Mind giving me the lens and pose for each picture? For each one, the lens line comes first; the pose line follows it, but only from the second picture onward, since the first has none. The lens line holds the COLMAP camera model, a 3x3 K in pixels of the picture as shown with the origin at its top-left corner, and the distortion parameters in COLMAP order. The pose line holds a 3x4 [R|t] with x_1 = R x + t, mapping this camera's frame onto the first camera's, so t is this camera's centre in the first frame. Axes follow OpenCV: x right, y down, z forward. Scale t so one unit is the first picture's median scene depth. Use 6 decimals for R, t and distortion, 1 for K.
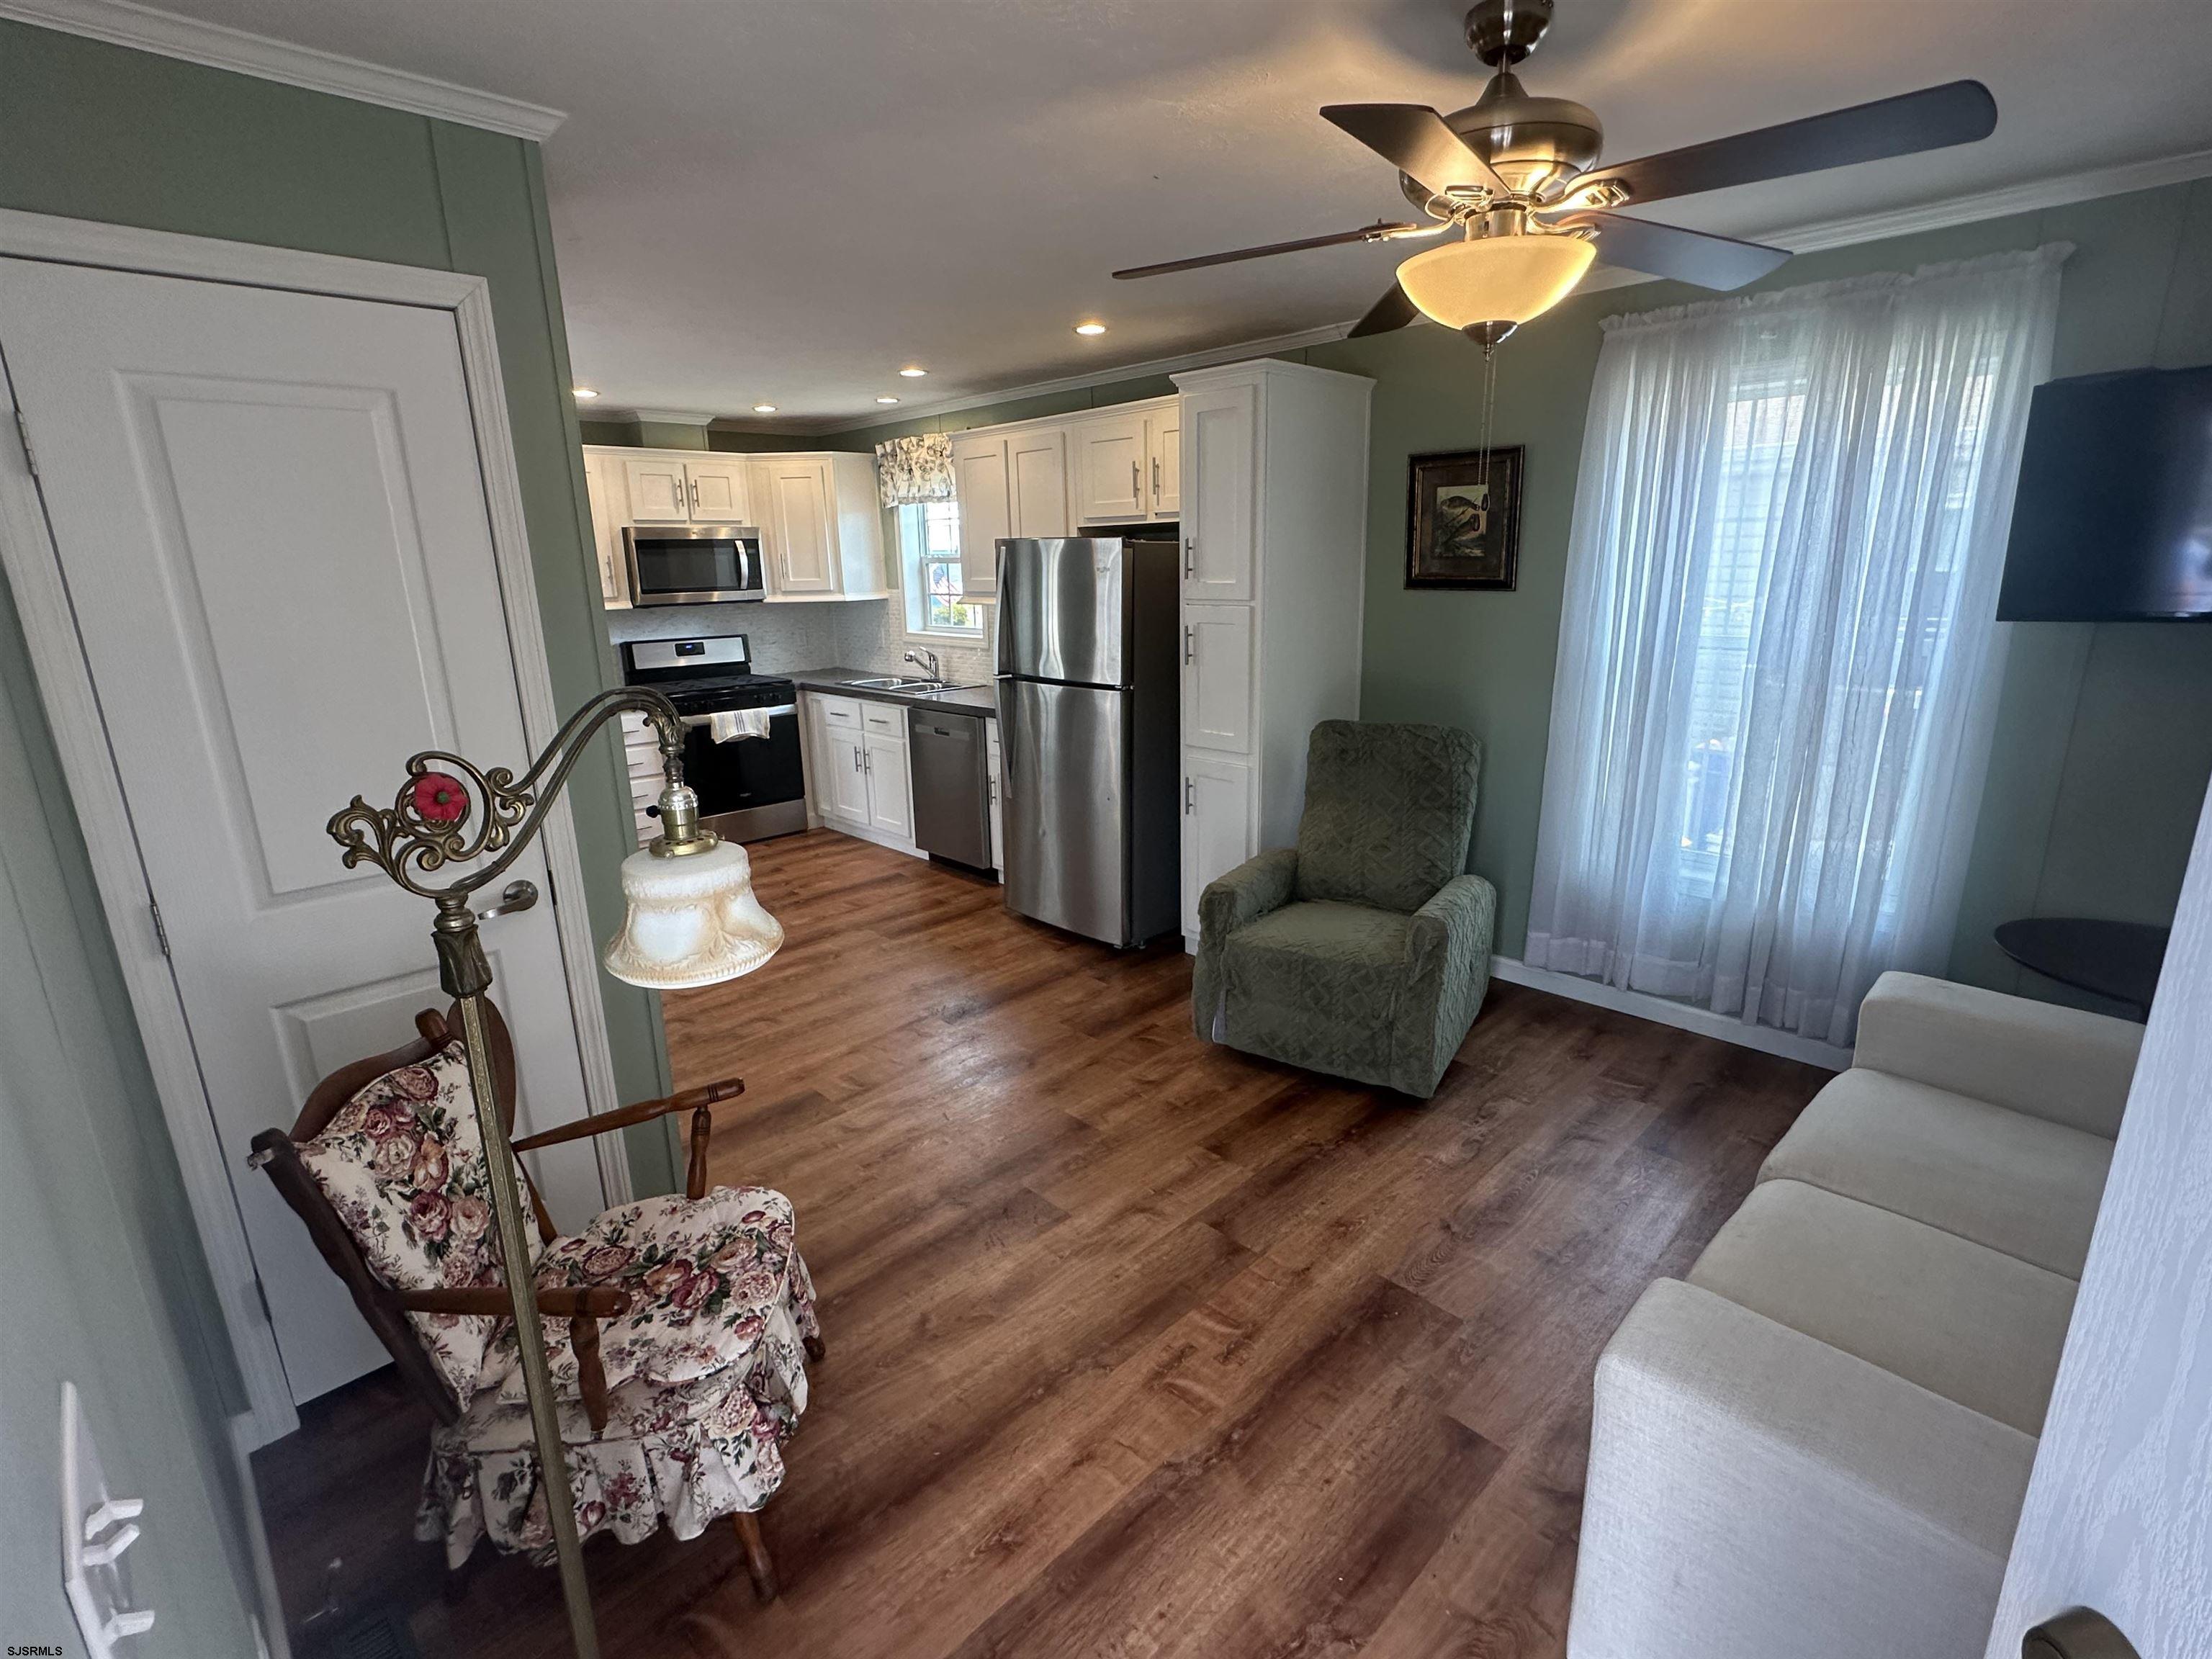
lens RADIAL K [[1016.1, 0, 1093.2], [0, 1016.1, 824.0], [0, 0, 1]] dist [-0.001686, -0.000062]
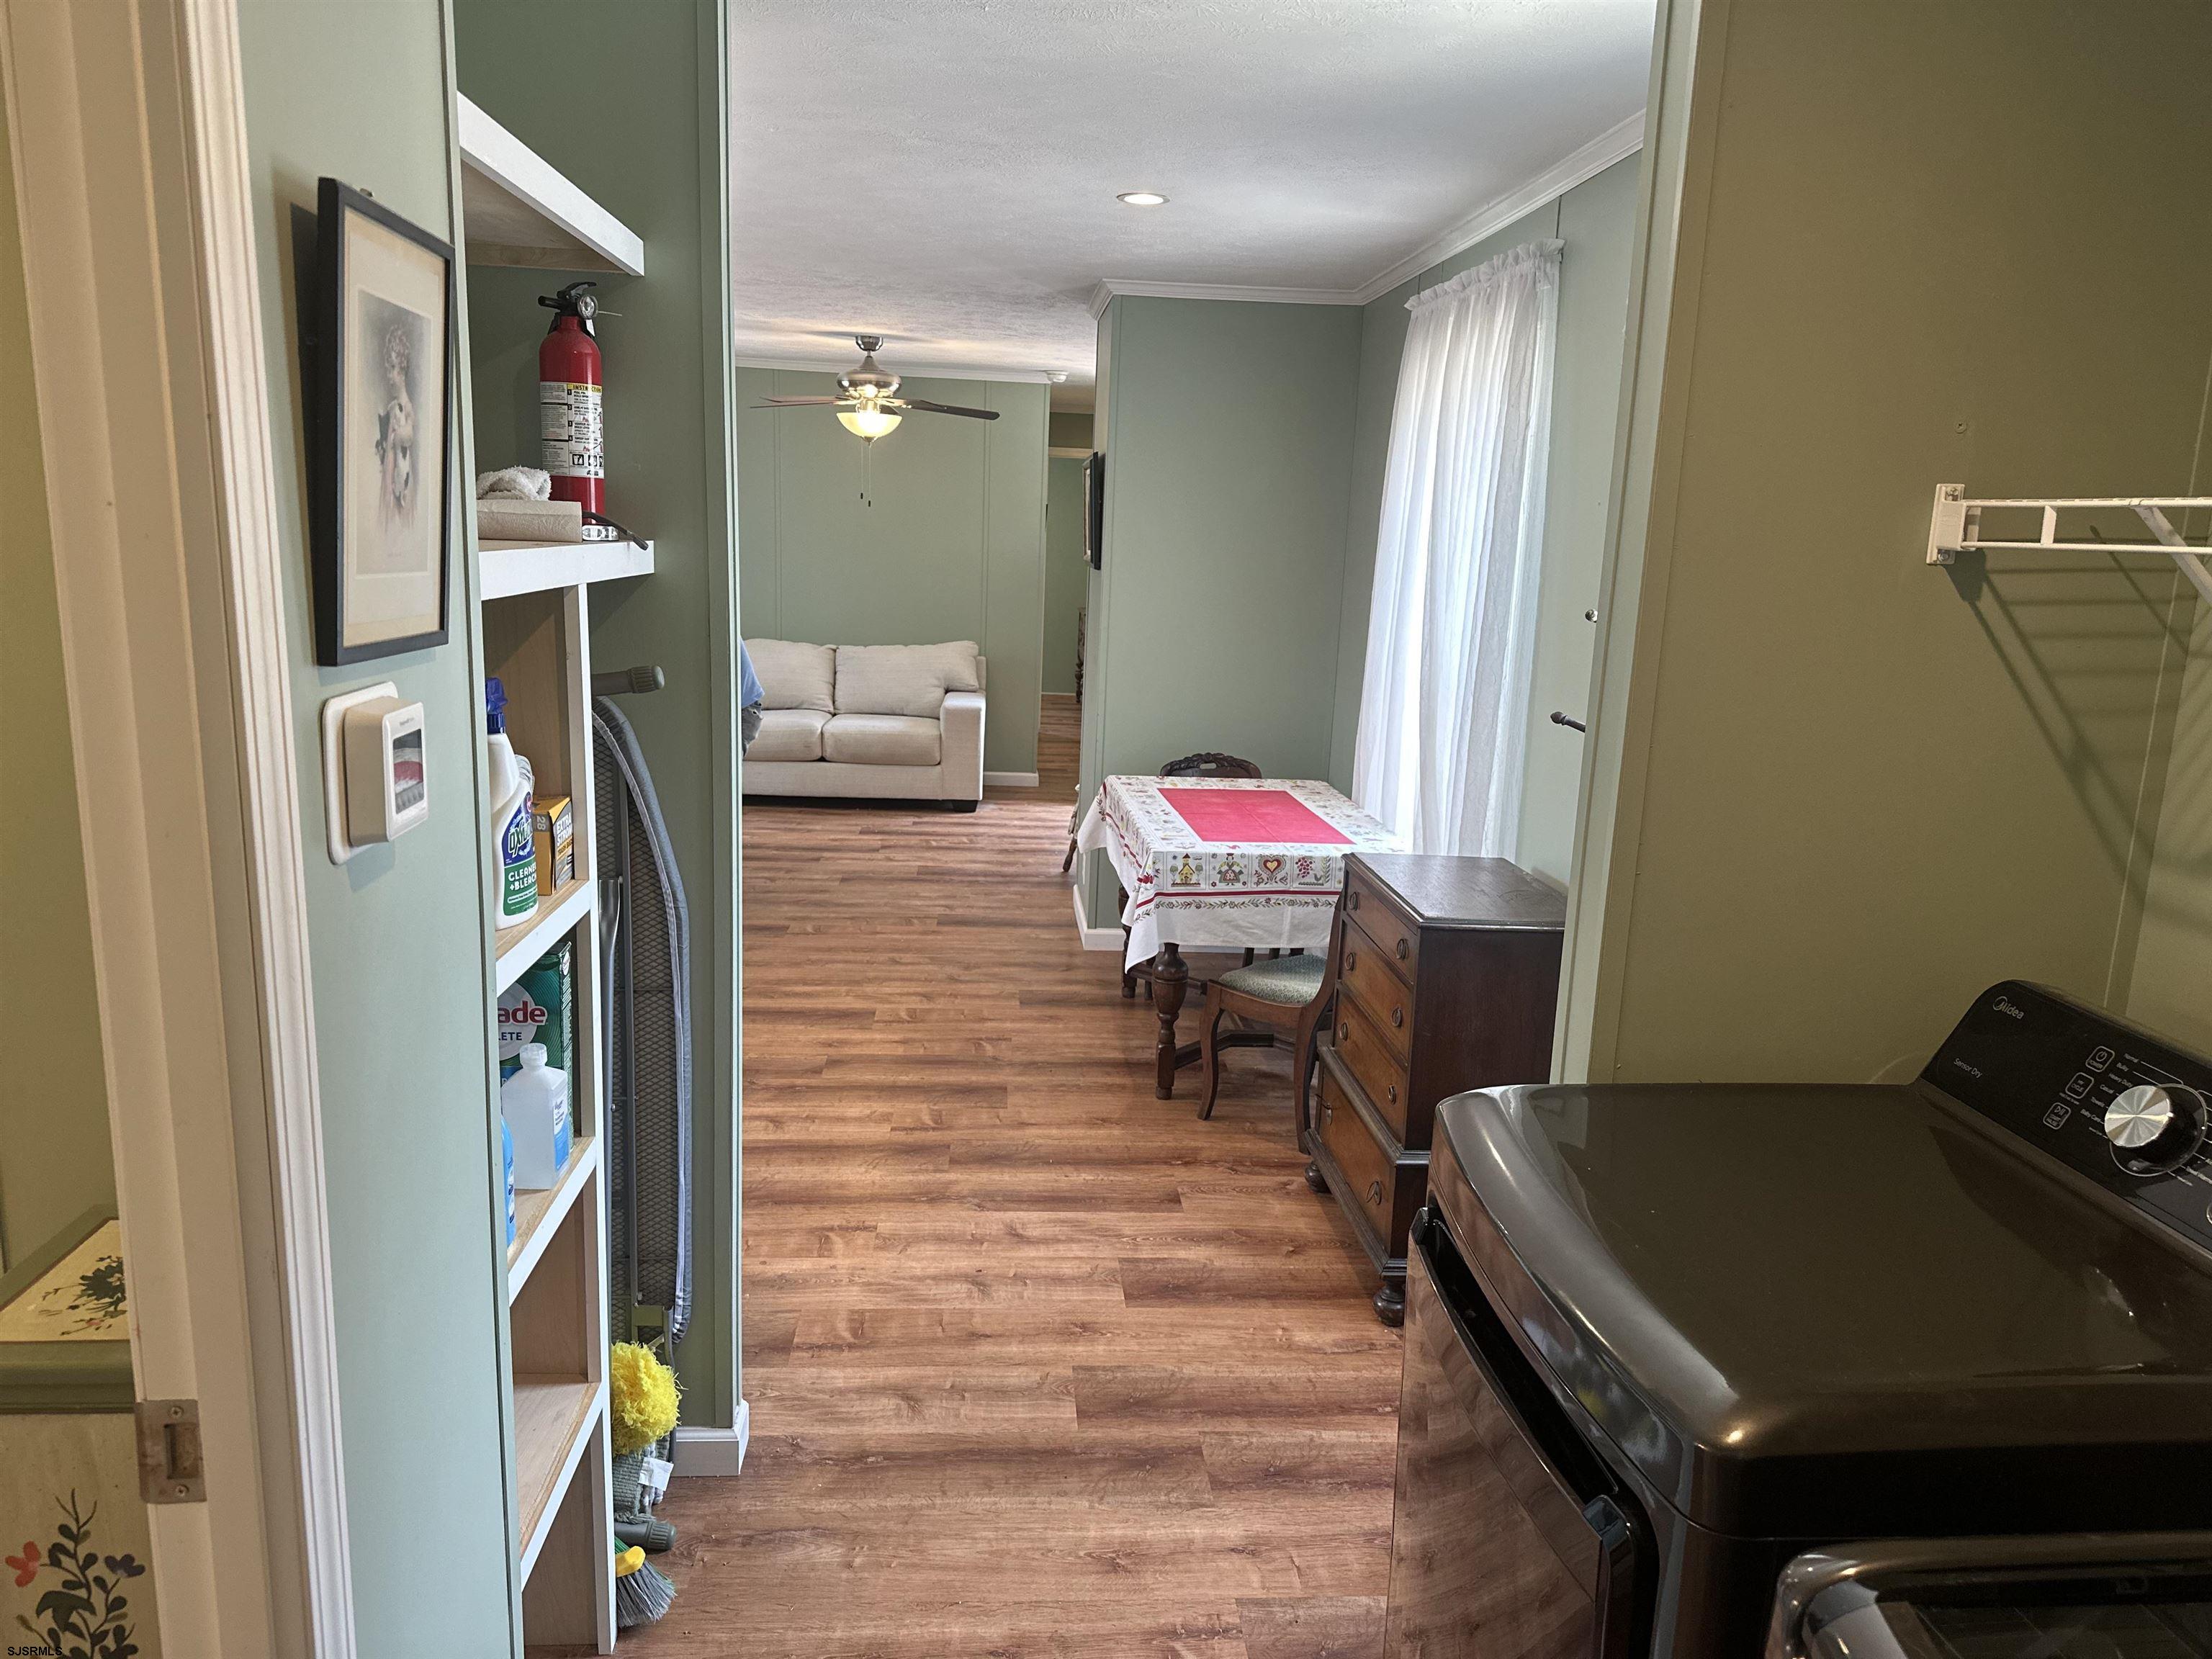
lens RADIAL K [[1542.5, 0, 1099.2], [0, 1542.5, 839.4], [0, 0, 1]] dist [0.083378, -0.093321]
pose [[-0.763358, -0.138204, 0.631018, -0.897107], [0.136670, 0.920179, 0.366868, -0.285249], [-0.631353, 0.366293, -0.683538, 1.180959]]
